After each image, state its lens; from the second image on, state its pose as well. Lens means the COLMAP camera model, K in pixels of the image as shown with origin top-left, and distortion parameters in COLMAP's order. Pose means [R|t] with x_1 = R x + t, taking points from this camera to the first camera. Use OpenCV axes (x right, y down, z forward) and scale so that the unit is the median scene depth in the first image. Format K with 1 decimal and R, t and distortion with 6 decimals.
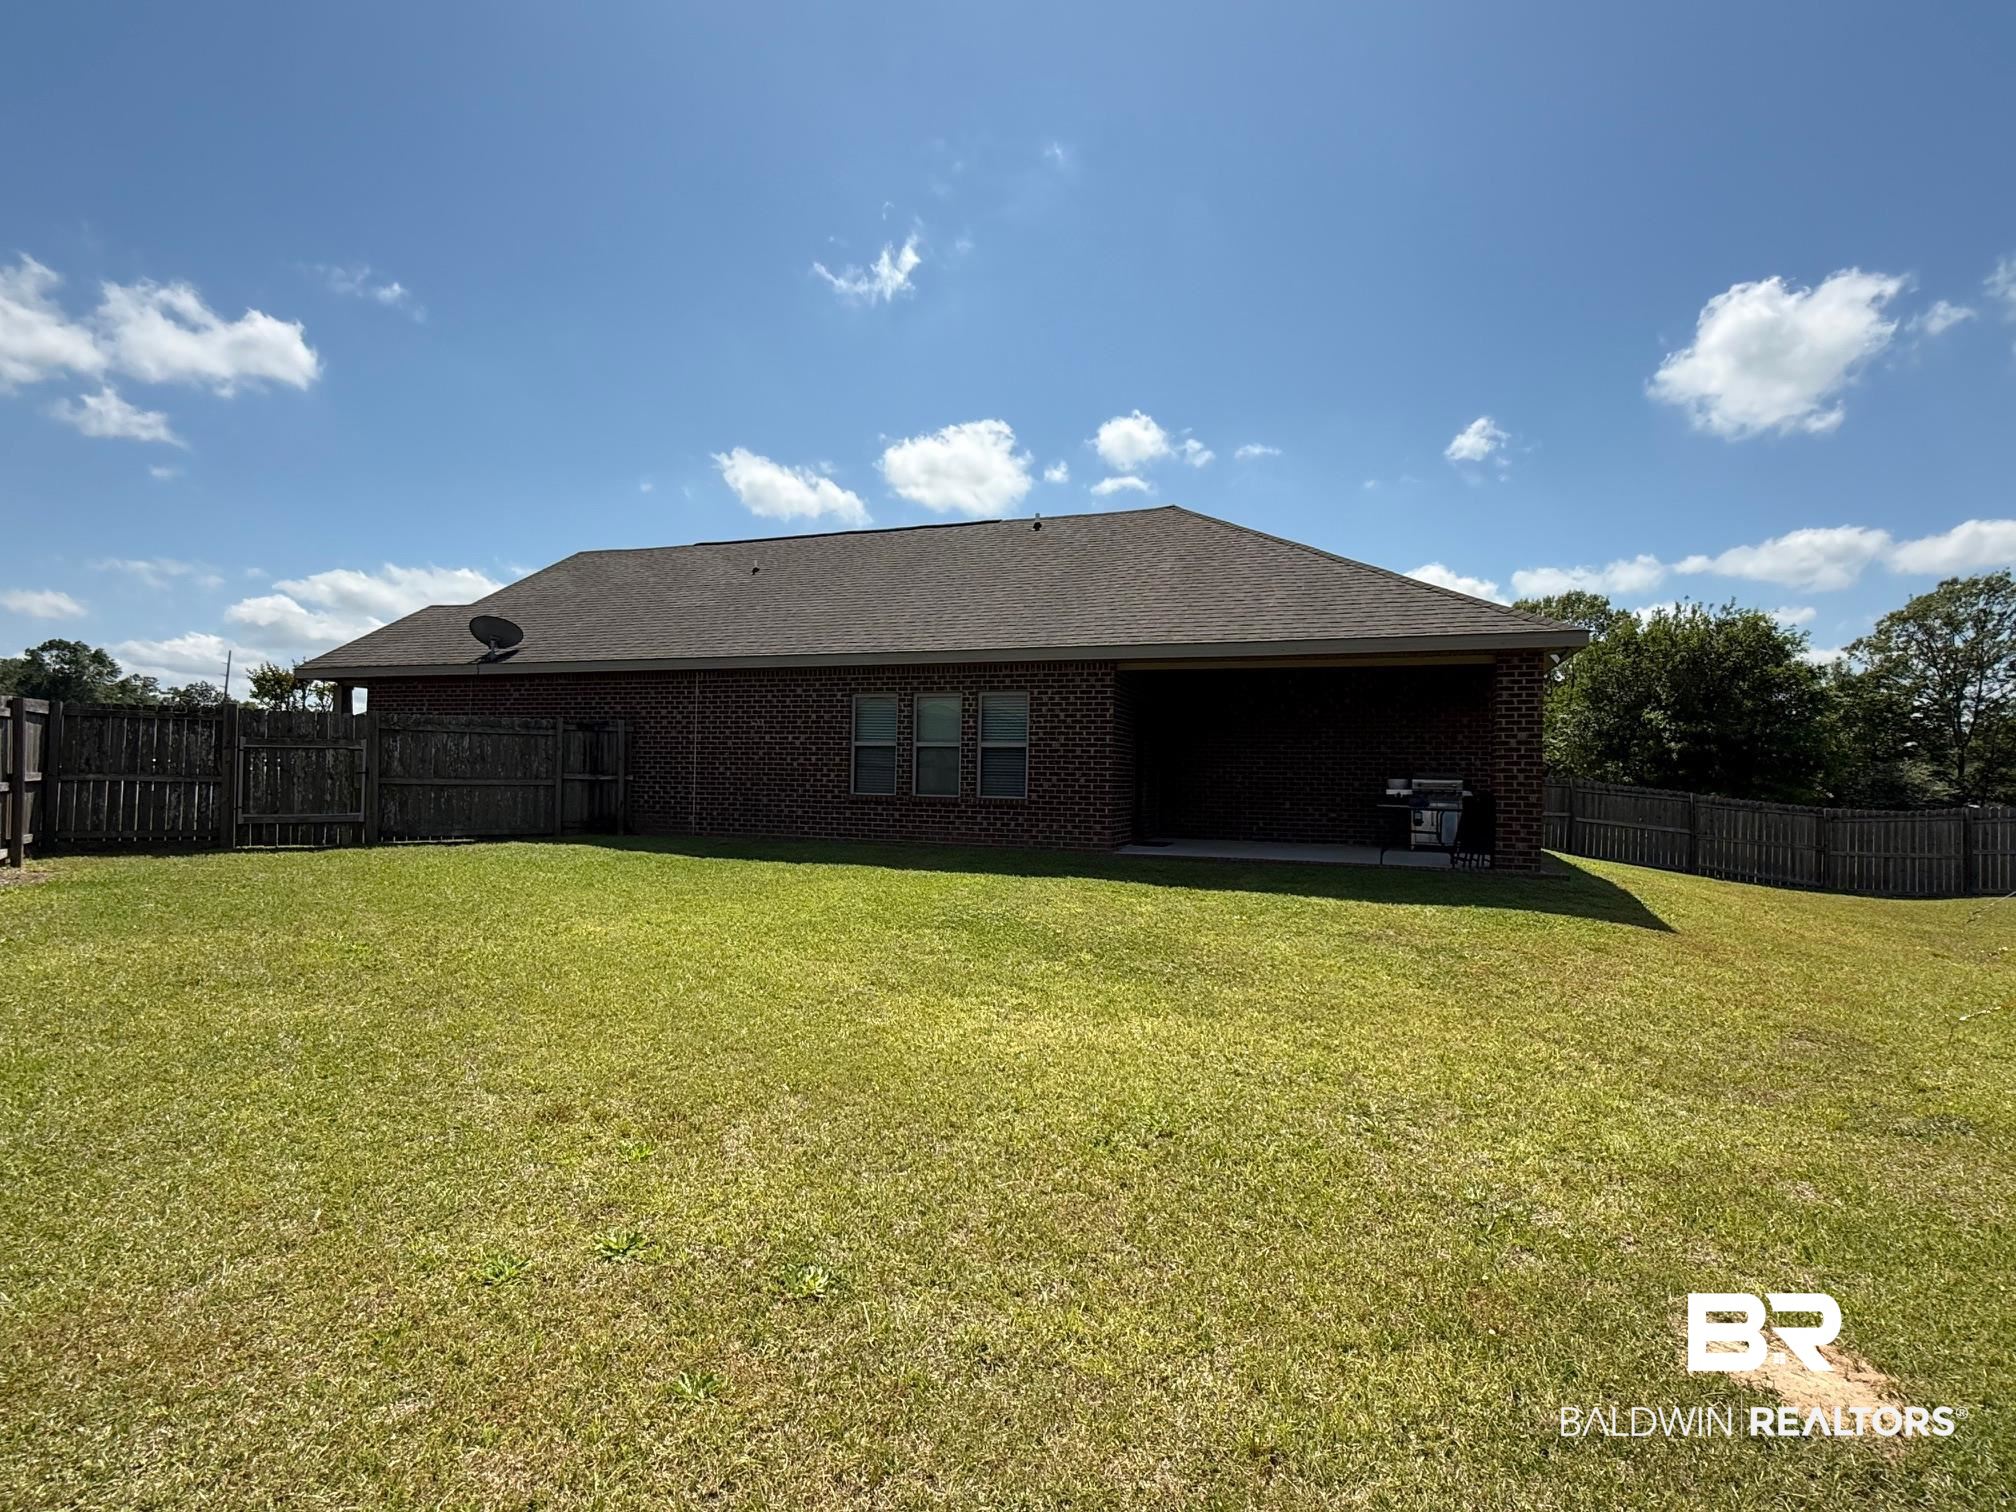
lens RADIAL K [[979.3, 0, 1005.0], [0, 979.3, 758.4], [0, 0, 1]] dist [-0.018026, 0.000851]
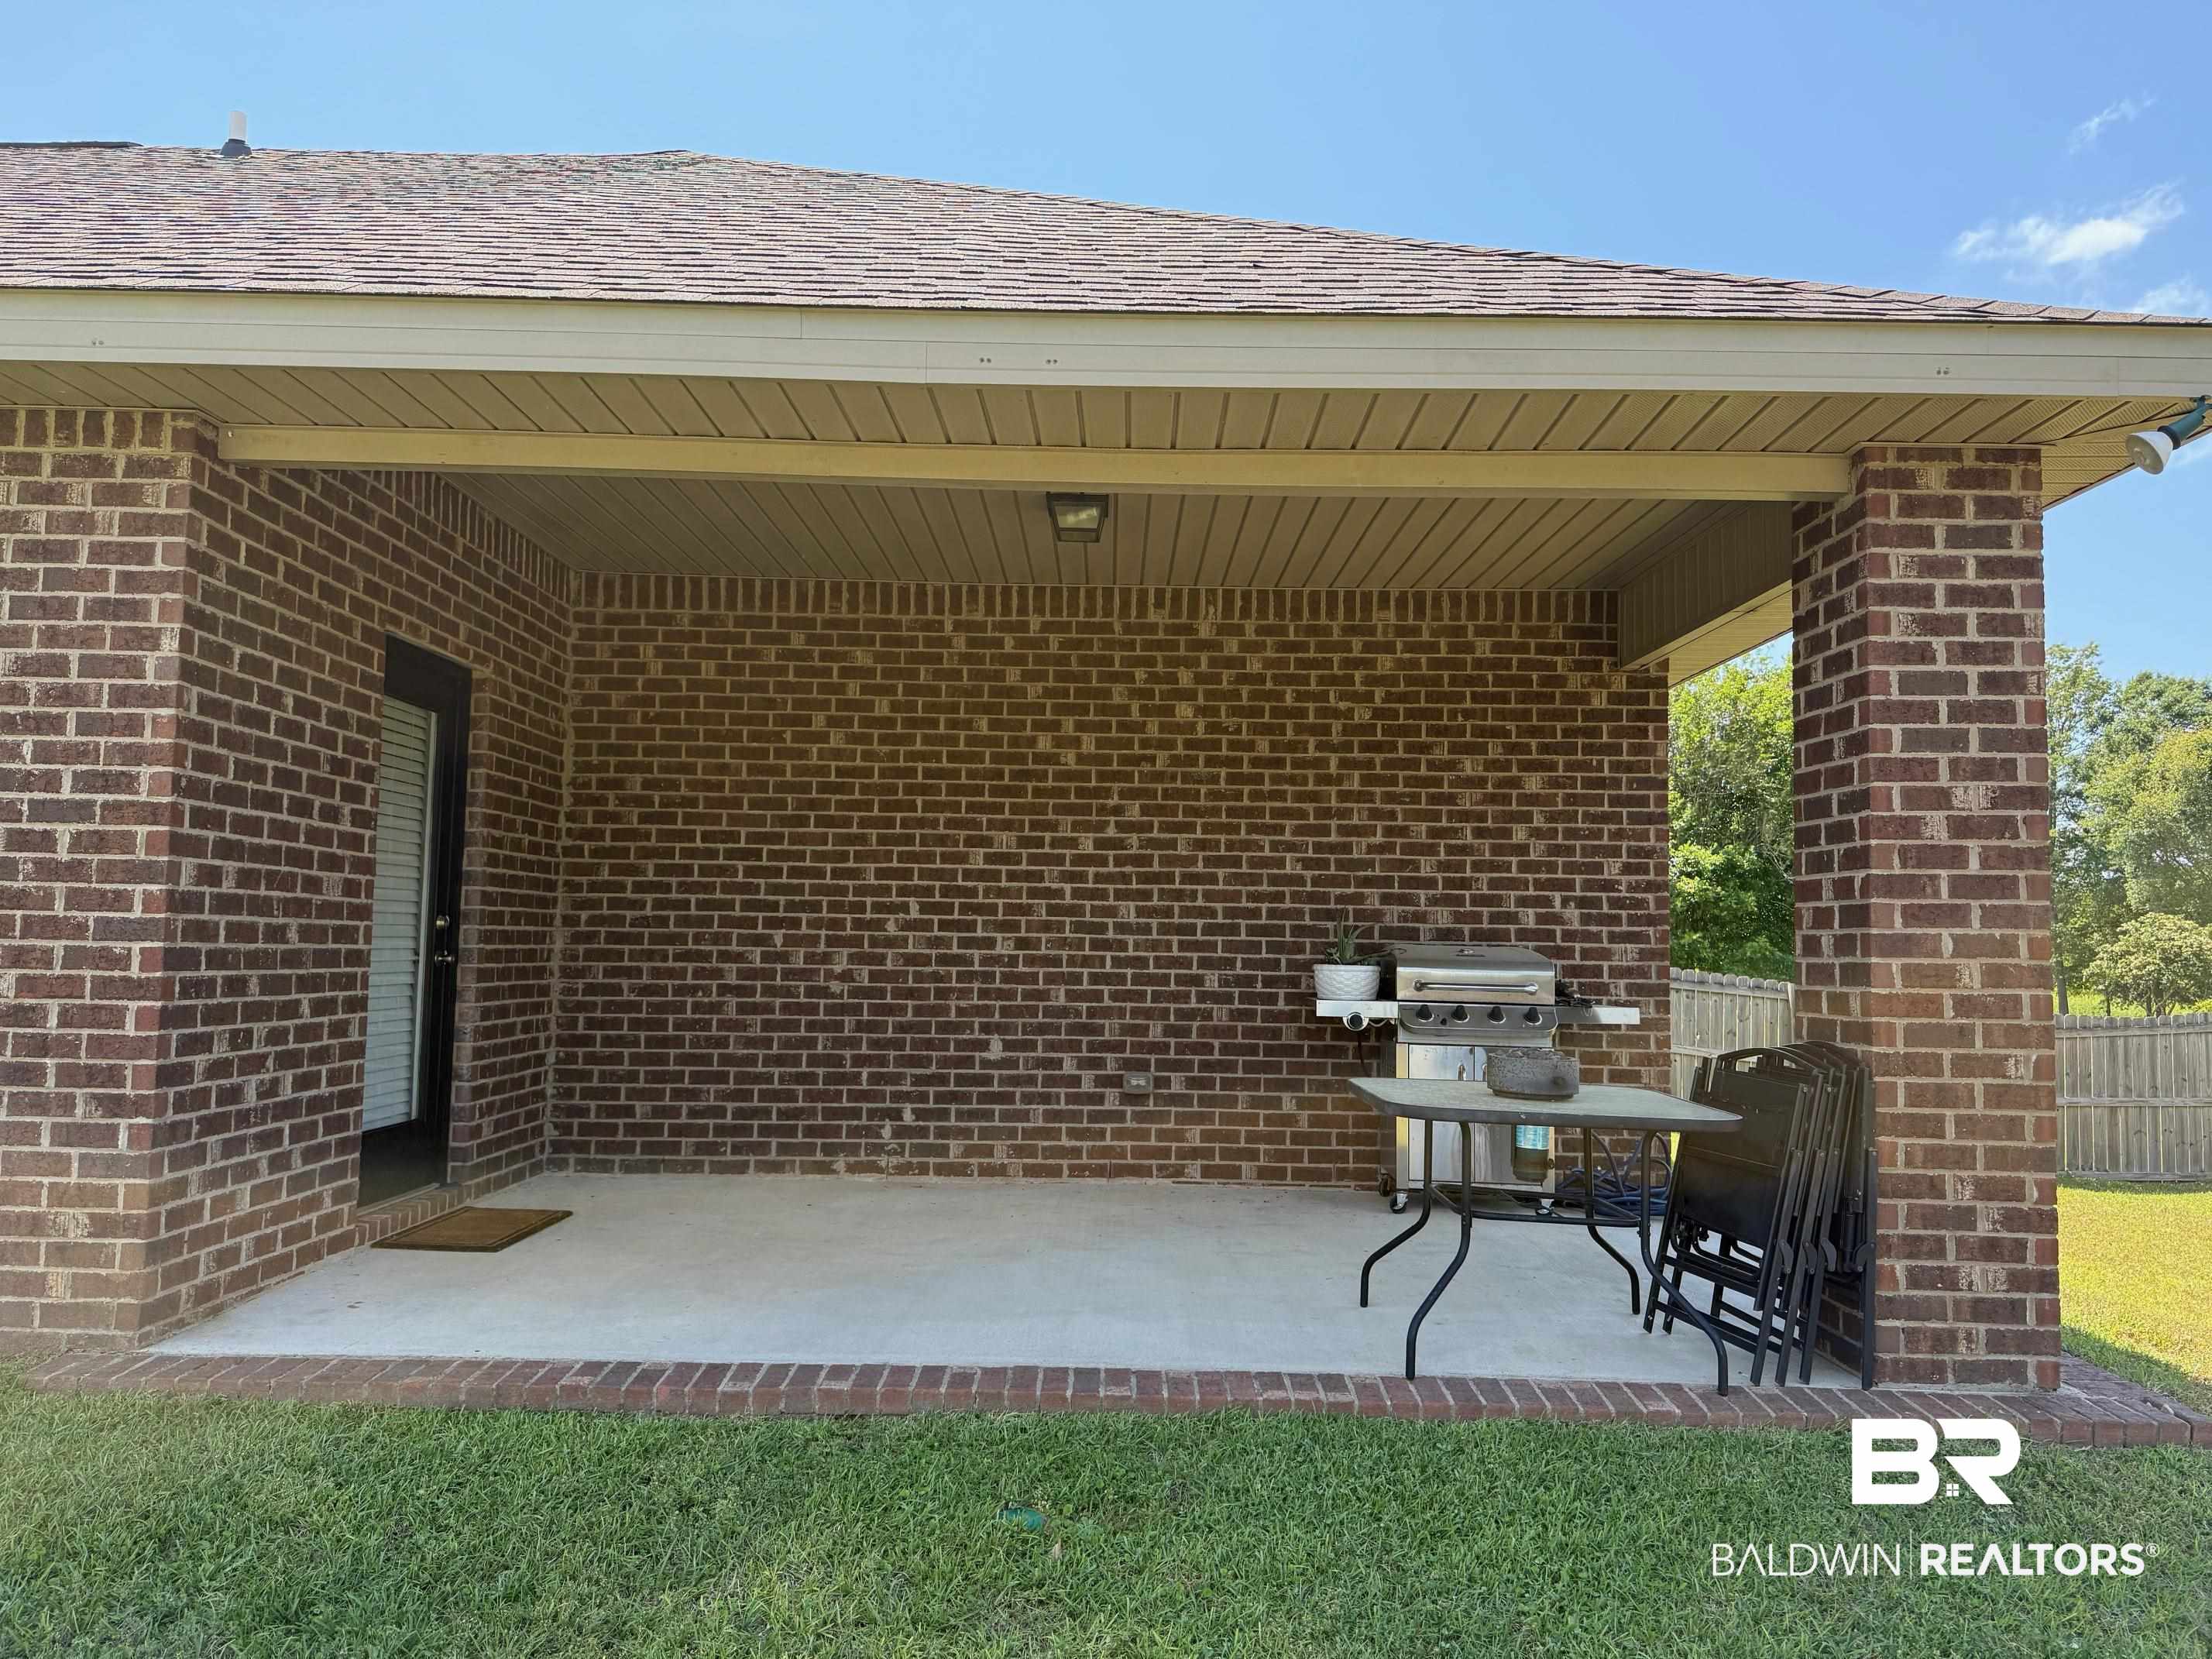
lens RADIAL K [[1546.2, 0, 1101.3], [0, 1546.2, 834.1], [0, 0, 1]] dist [0.072102, -0.001063]
pose [[0.939107, 0.024911, 0.342721, 0.204818], [-0.008493, 0.998747, -0.049323, 0.006206], [-0.343521, 0.043409, 0.938141, 0.713989]]
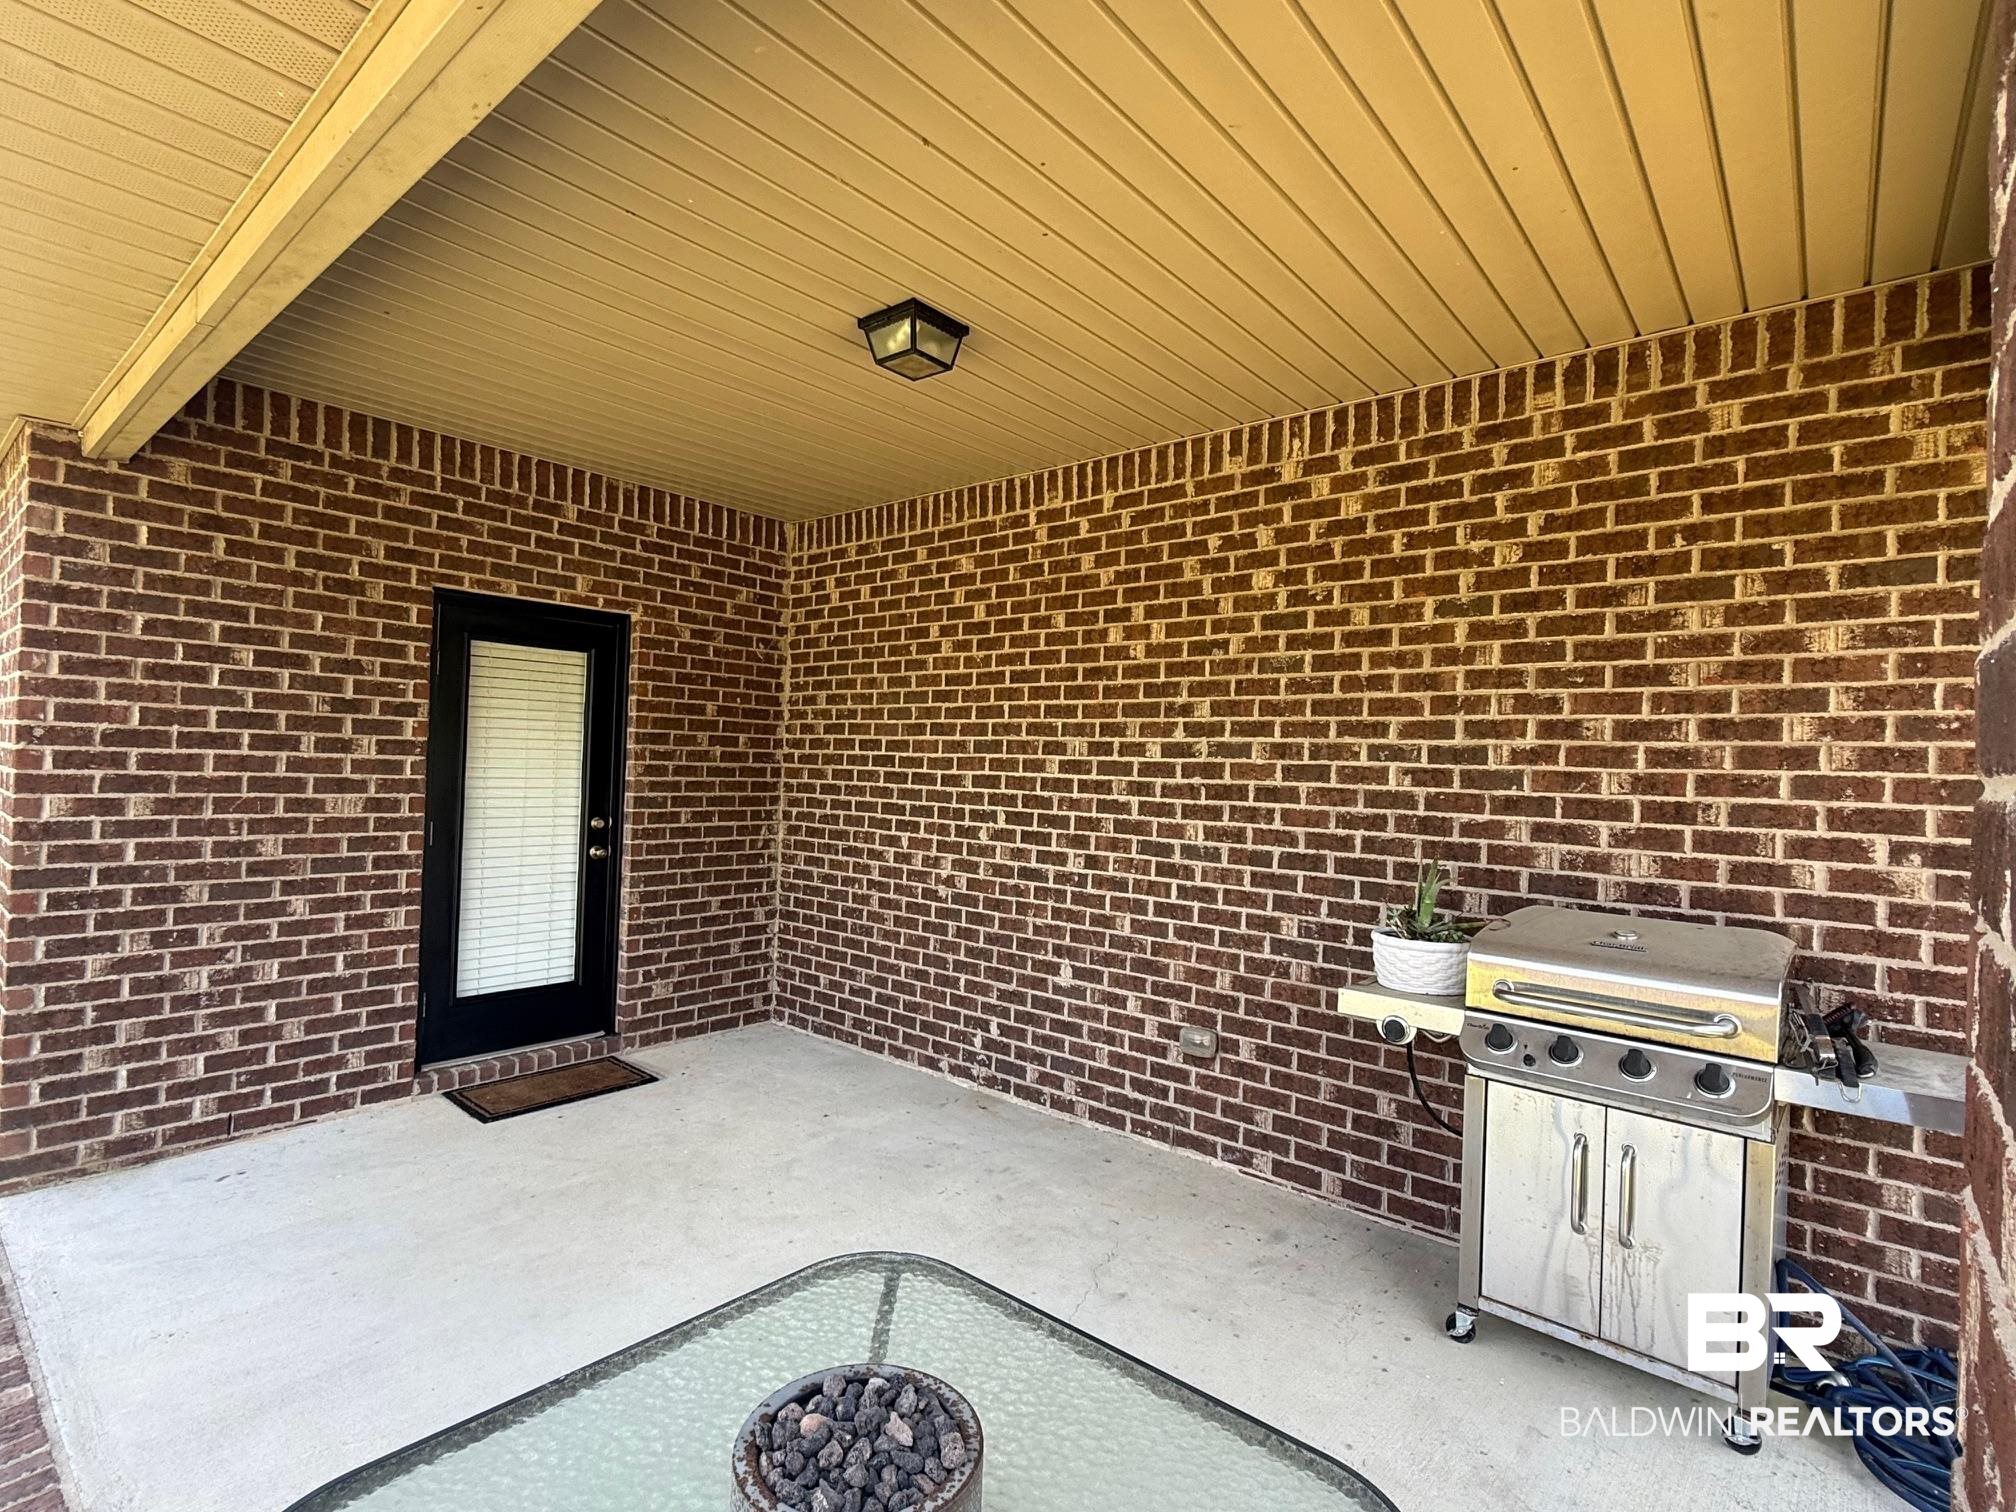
lens RADIAL K [[979.3, 0, 1005.6], [0, 979.3, 752.7], [0, 0, 1]] dist [-0.018026, 0.000851]
pose [[0.937329, 0.006459, -0.348385, 0.489896], [-0.006015, 0.999979, 0.002356, -0.020895], [0.348393, -0.000113, 0.937349, 0.975365]]
